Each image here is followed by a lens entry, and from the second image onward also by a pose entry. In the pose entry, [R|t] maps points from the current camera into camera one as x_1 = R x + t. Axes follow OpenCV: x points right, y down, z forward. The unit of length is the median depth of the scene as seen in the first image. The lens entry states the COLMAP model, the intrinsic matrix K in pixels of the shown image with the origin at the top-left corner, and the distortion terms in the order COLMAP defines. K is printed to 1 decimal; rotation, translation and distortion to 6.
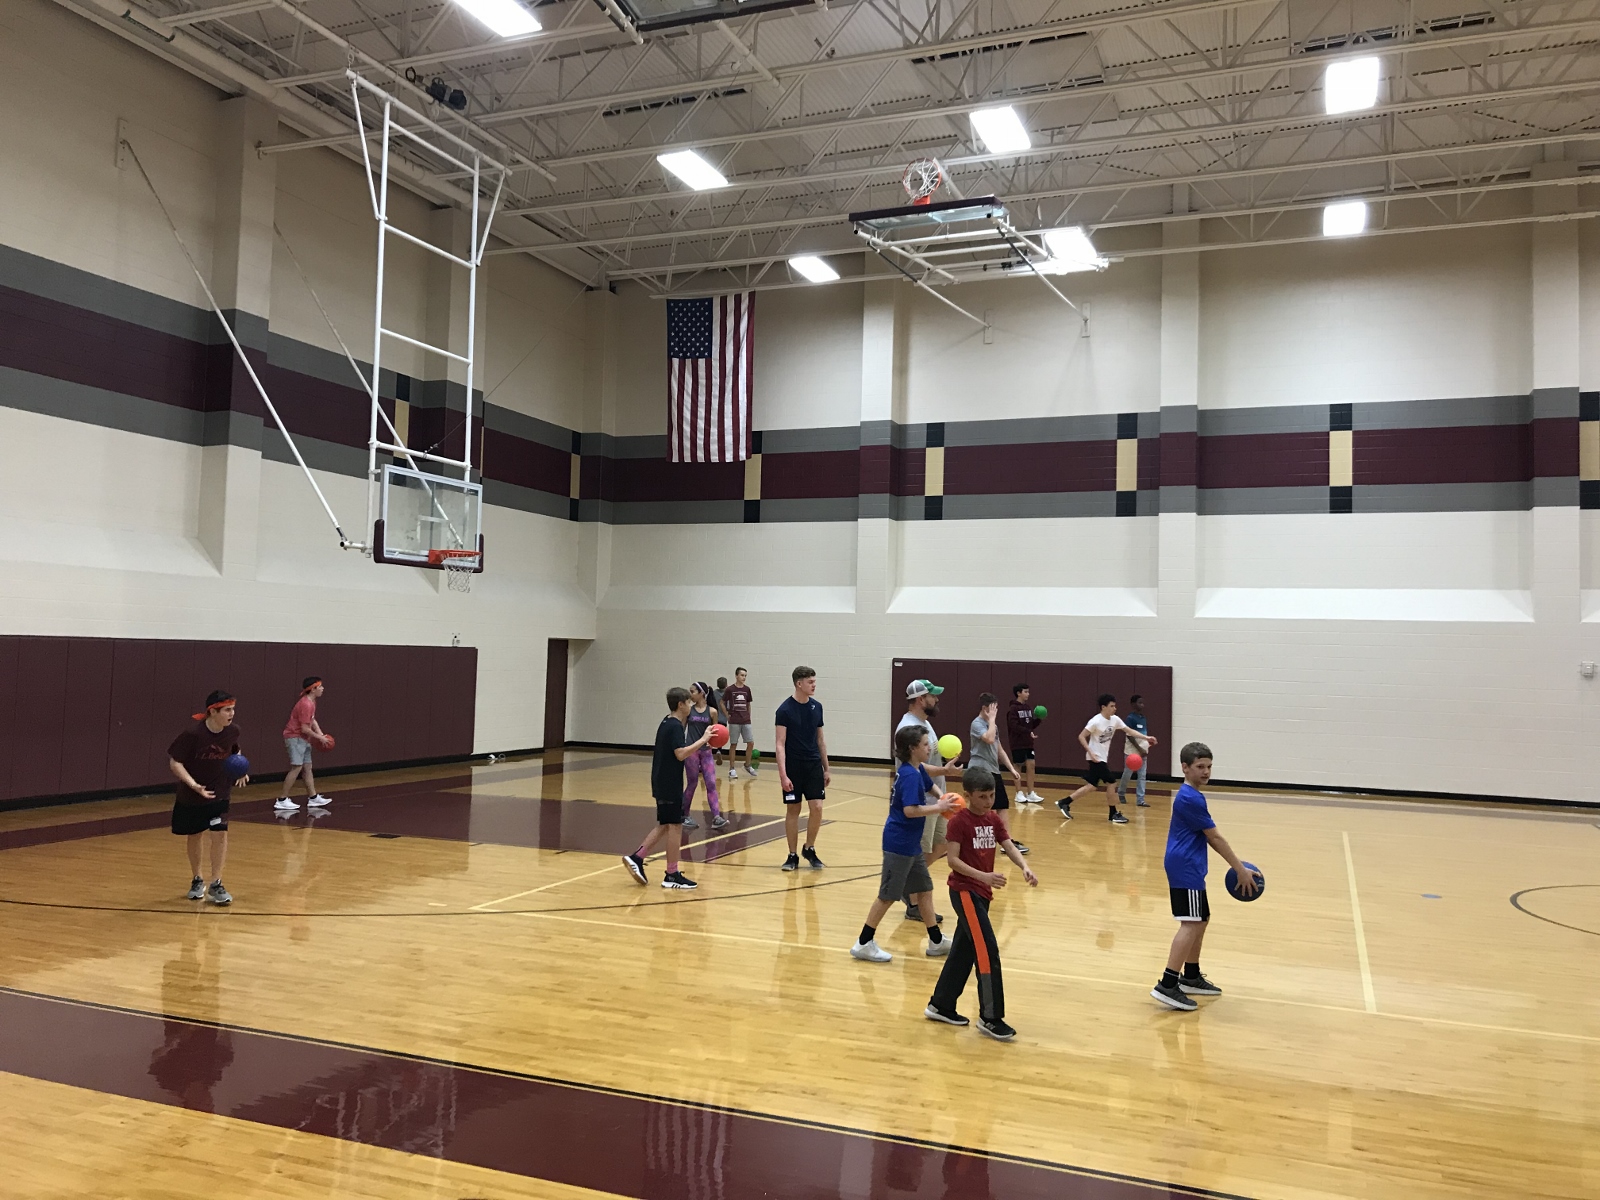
lens RADIAL K [[1289.6, 0, 788.1], [0, 1289.6, 600.5], [0, 0, 1]] dist [0.000443, -0.025843]
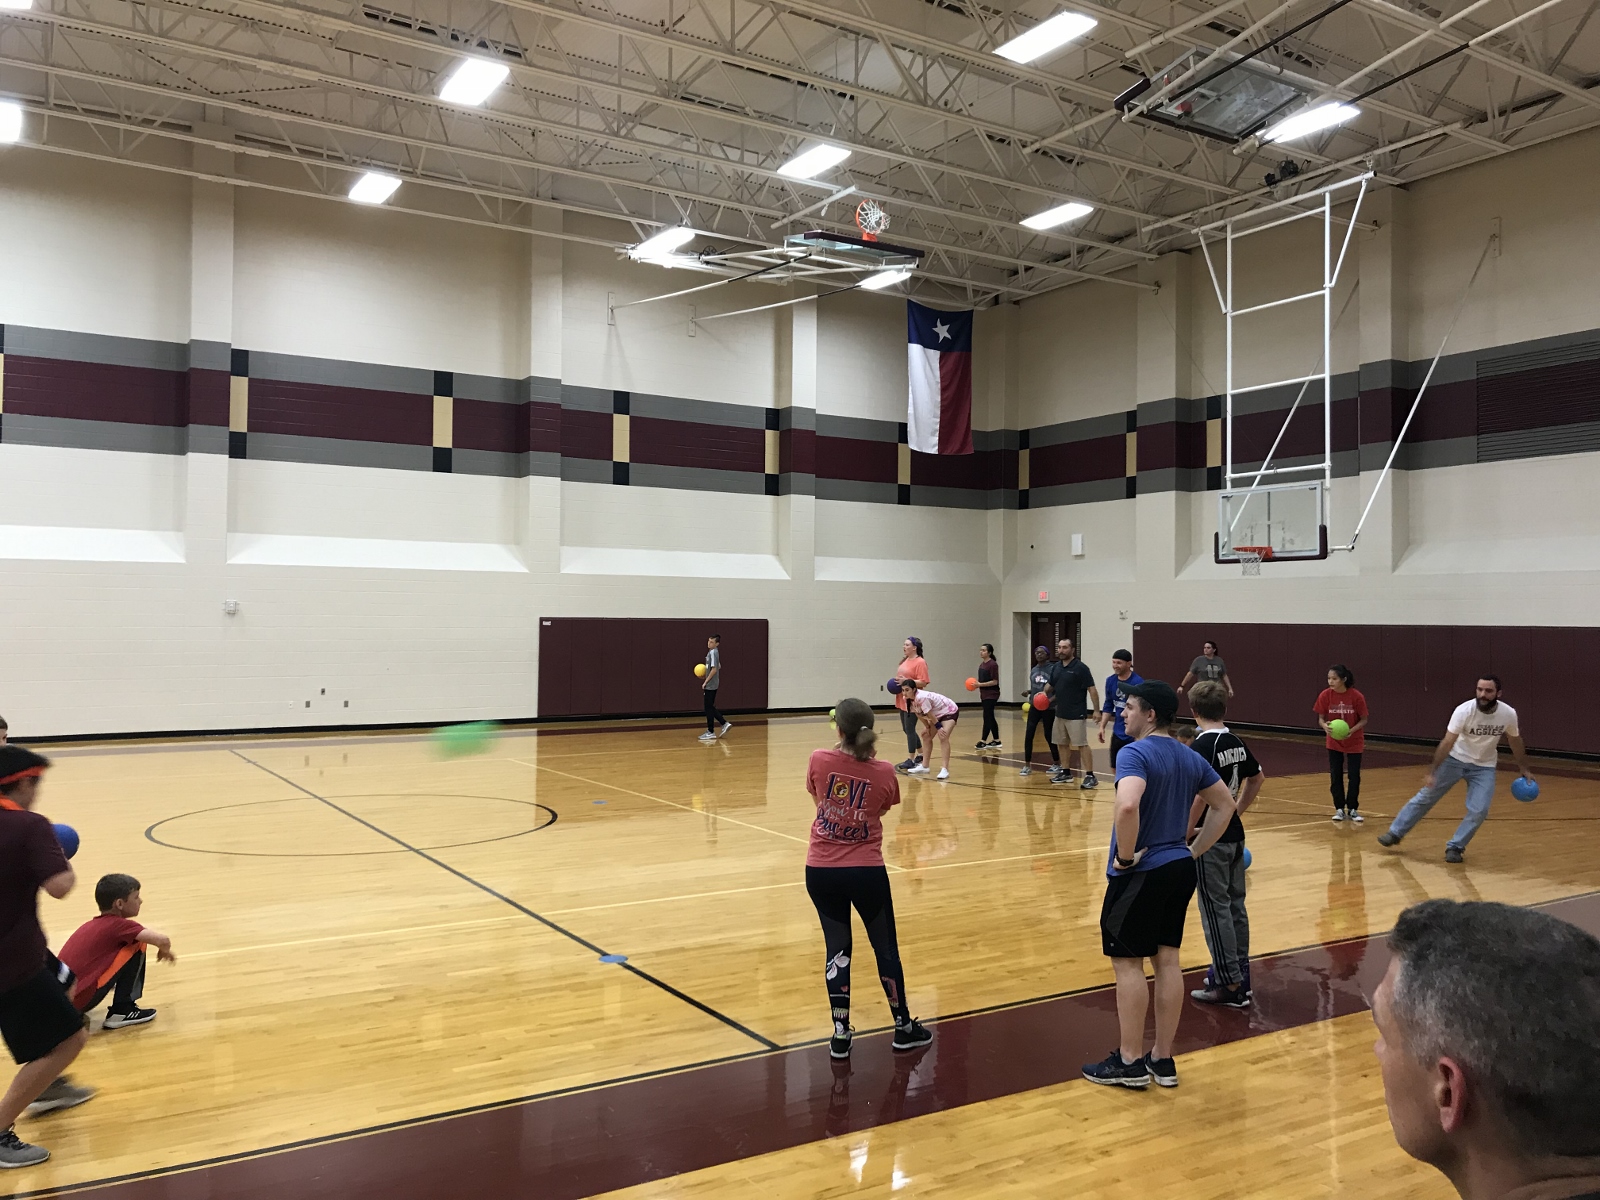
lens RADIAL K [[1289.6, 0, 791.0], [0, 1289.6, 601.0], [0, 0, 1]] dist [0.000443, -0.025843]
pose [[0.562192, -0.011064, 0.826933, -0.255235], [-0.028346, 0.999065, 0.032639, -0.002367], [-0.826521, -0.041790, 0.561353, 0.111364]]
